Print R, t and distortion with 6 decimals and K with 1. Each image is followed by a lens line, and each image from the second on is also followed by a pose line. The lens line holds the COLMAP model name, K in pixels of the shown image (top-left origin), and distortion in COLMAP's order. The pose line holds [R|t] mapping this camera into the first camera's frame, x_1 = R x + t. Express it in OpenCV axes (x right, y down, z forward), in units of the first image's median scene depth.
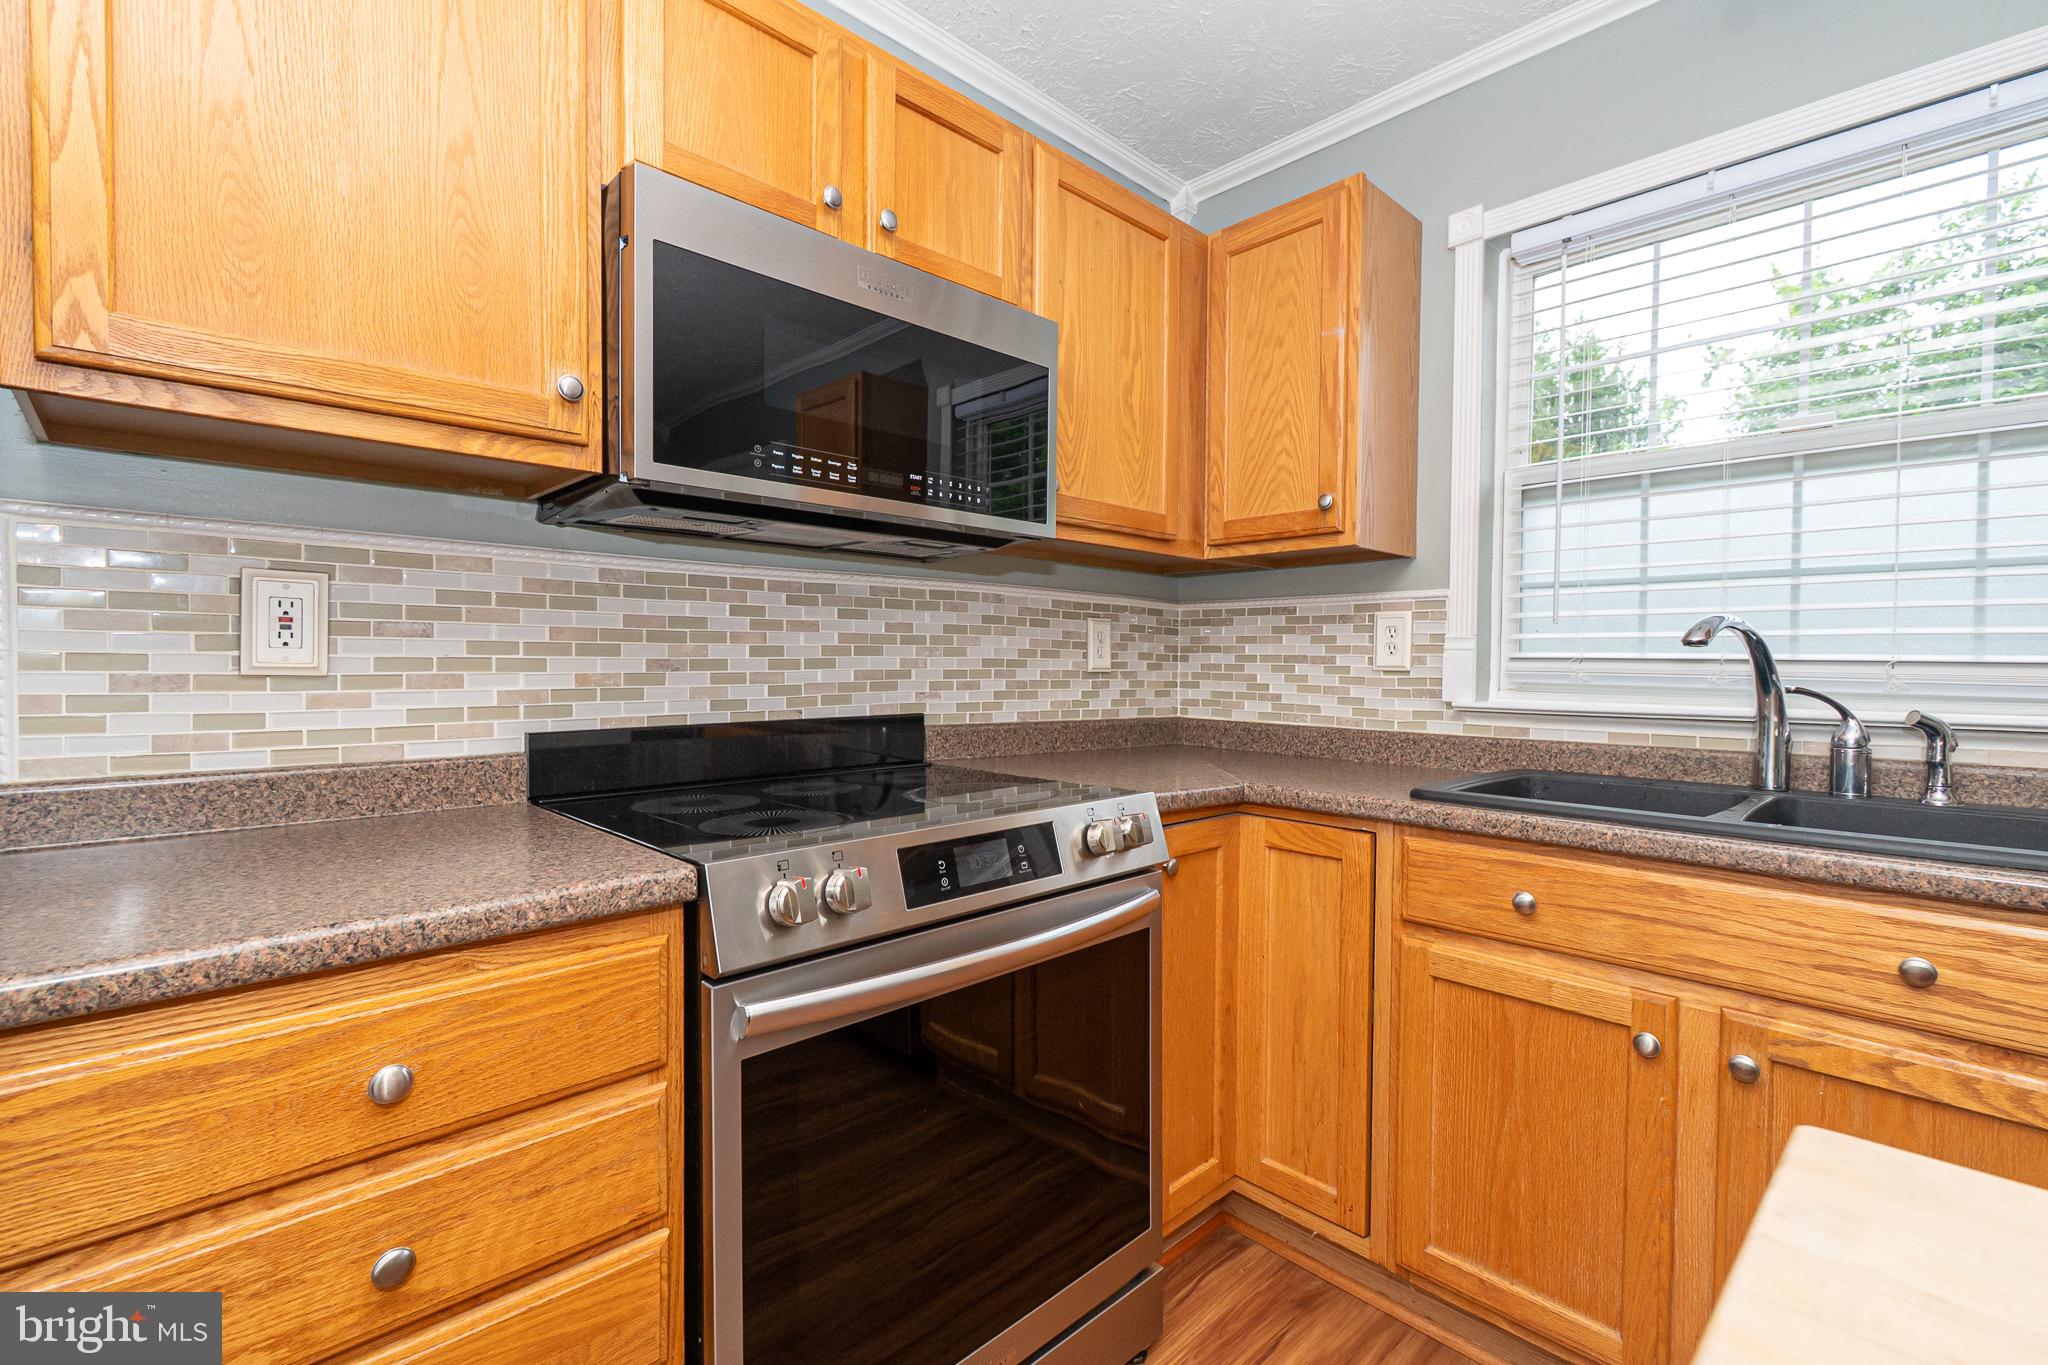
lens RADIAL K [[894.7, 0, 1023.6], [0, 894.7, 681.3], [0, 0, 1]] dist [-0.005246, -0.003467]
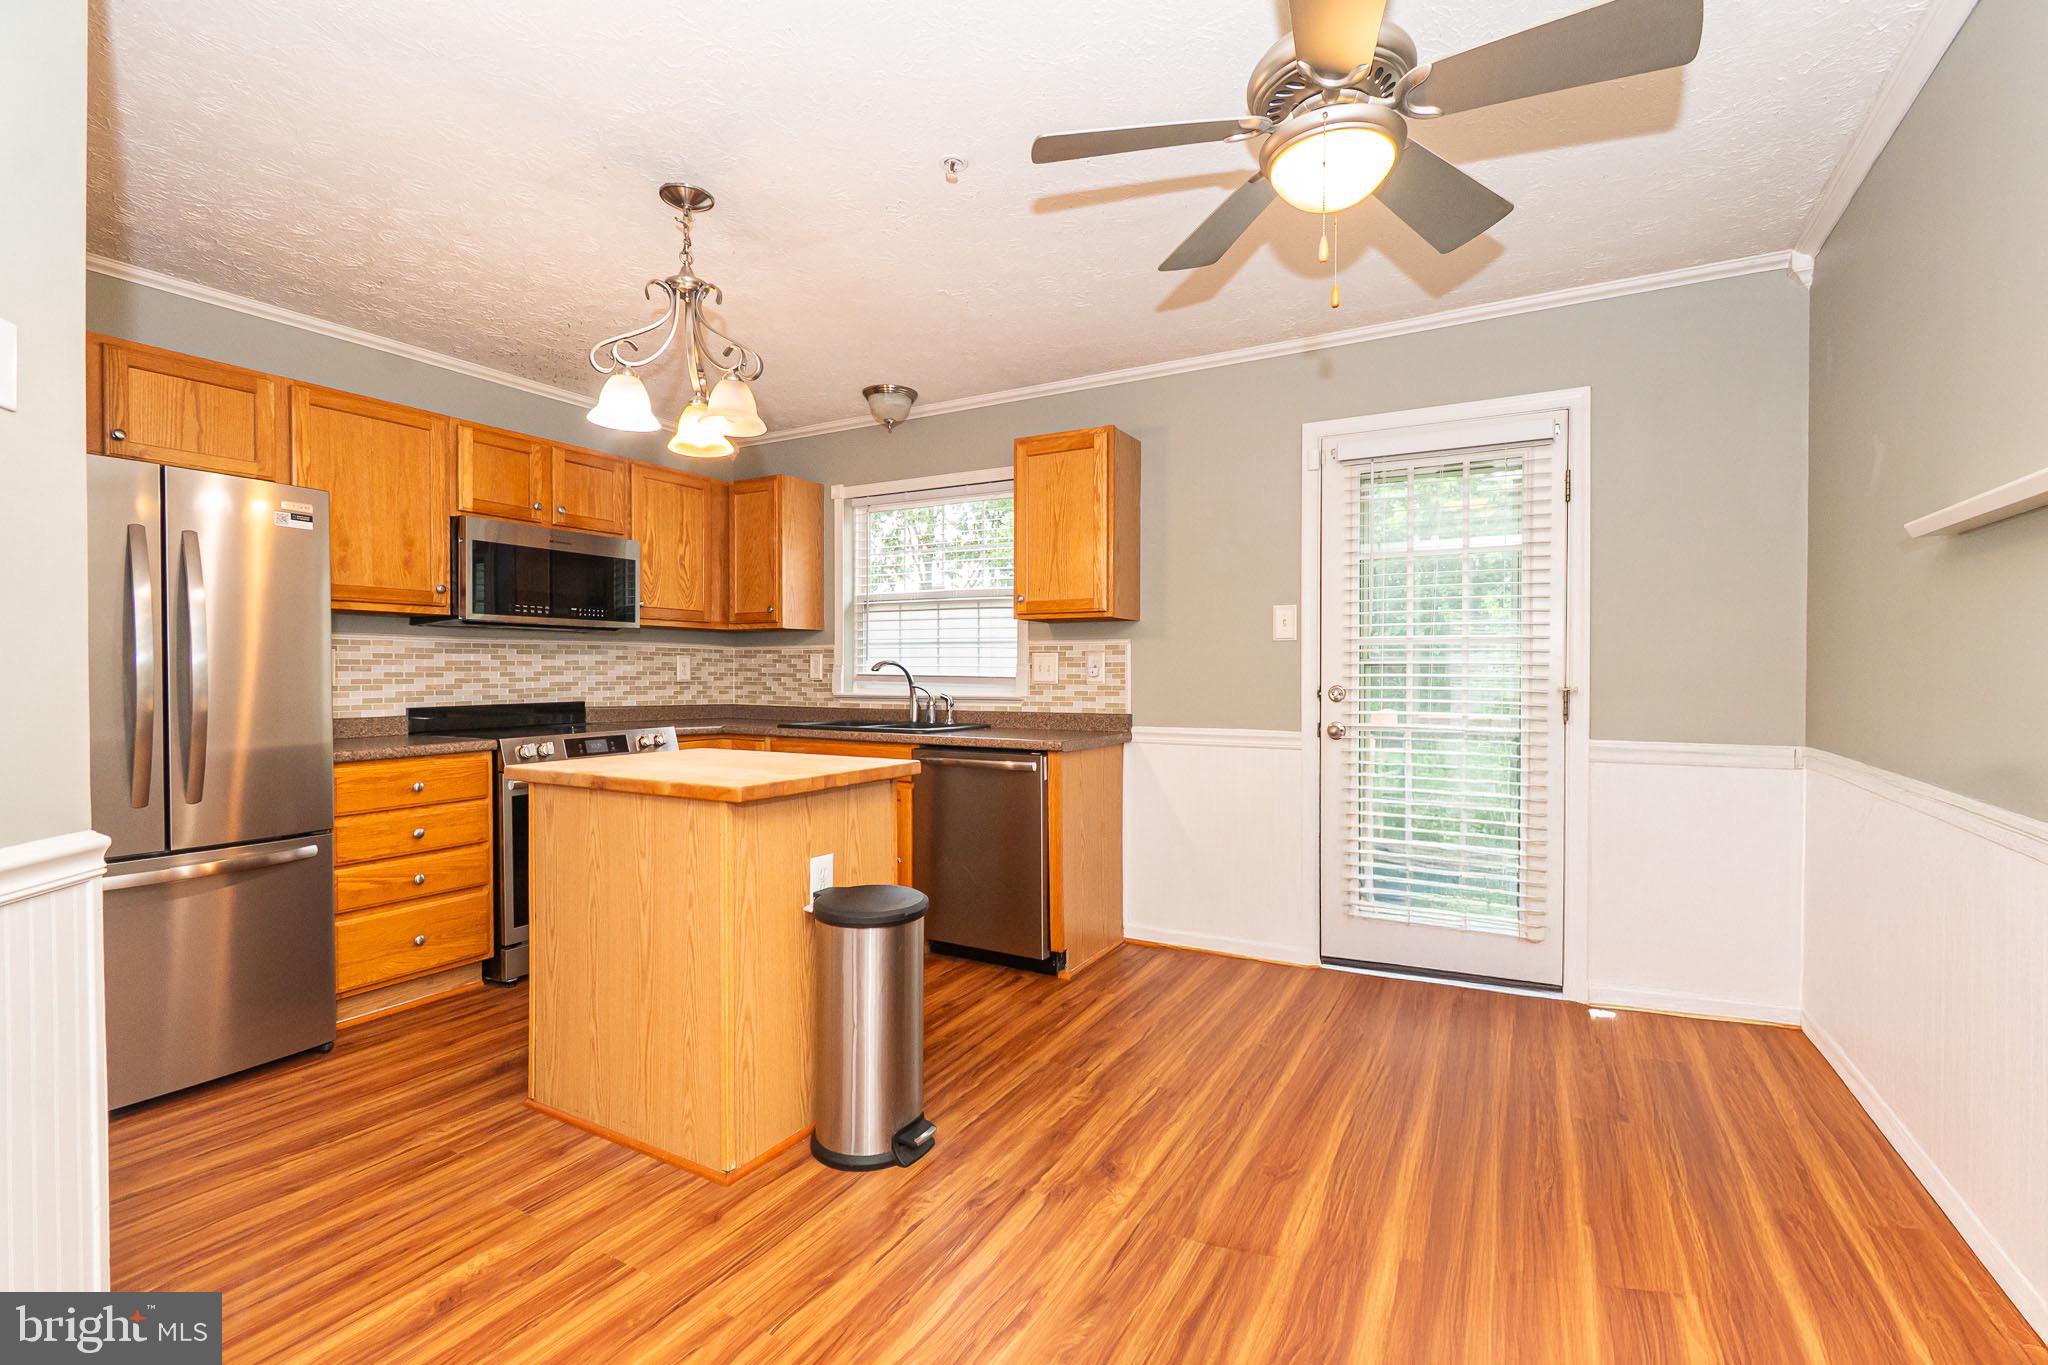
lens RADIAL K [[894.7, 0, 1030.5], [0, 894.7, 678.0], [0, 0, 1]] dist [-0.005246, -0.003467]
pose [[0.955828, -0.007500, 0.293829, 0.327633], [0.010902, 0.999891, -0.009940, 0.013823], [-0.293723, 0.012704, 0.955806, -1.601504]]
